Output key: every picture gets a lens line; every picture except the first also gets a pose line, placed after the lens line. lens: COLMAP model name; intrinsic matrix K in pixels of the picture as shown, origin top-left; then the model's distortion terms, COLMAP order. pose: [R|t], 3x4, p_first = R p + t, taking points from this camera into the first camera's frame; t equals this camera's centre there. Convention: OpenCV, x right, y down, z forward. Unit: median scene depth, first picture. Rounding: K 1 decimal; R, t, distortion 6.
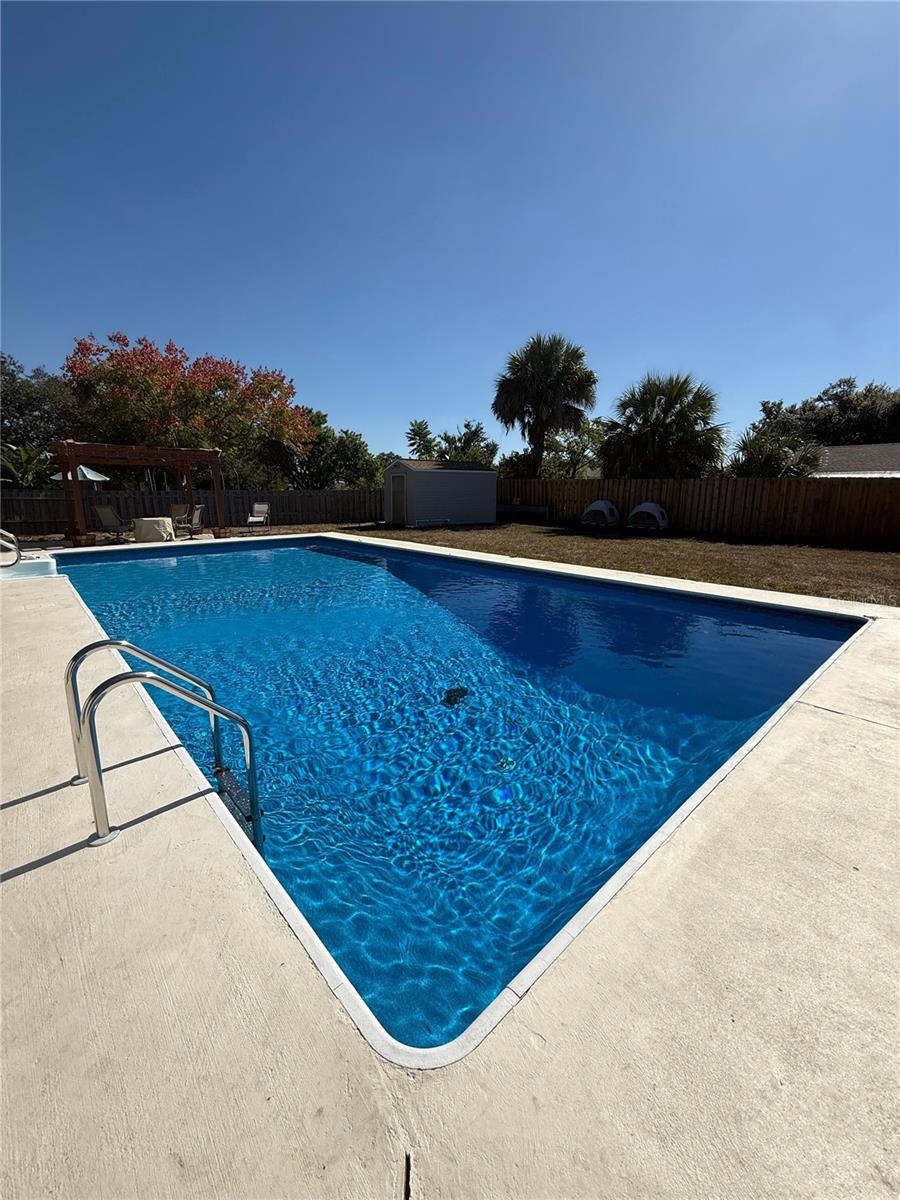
lens RADIAL K [[477.5, 0, 450.0], [0, 477.5, 600.0], [0, 0, 1]] dist [-0.000748, 0.000165]
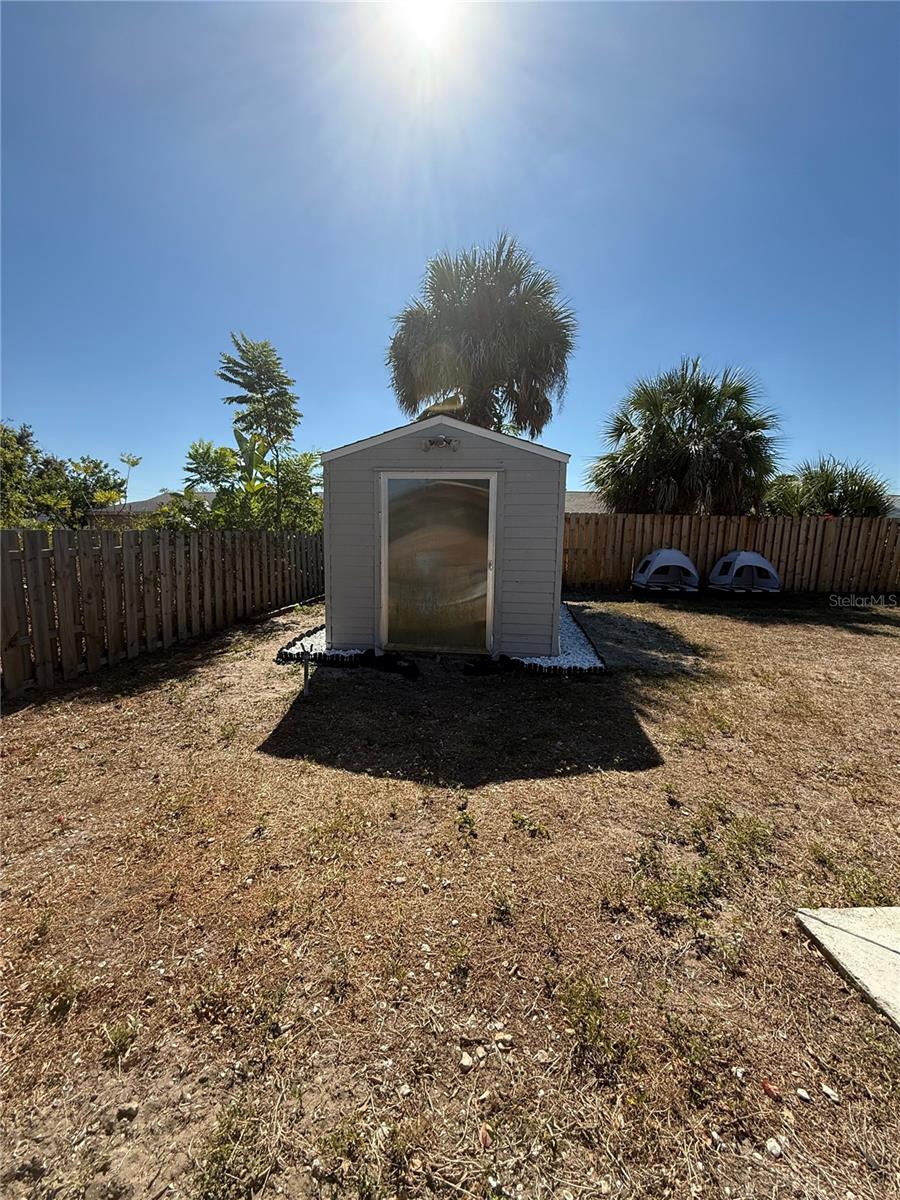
lens RADIAL K [[477.5, 0, 450.0], [0, 477.5, 600.0], [0, 0, 1]] dist [-0.000748, 0.000165]
pose [[0.654642, -0.107069, 0.748318, -0.344796], [0.165156, 0.986262, -0.003367, -0.203942], [-0.737677, 0.125793, 0.663332, 0.875168]]
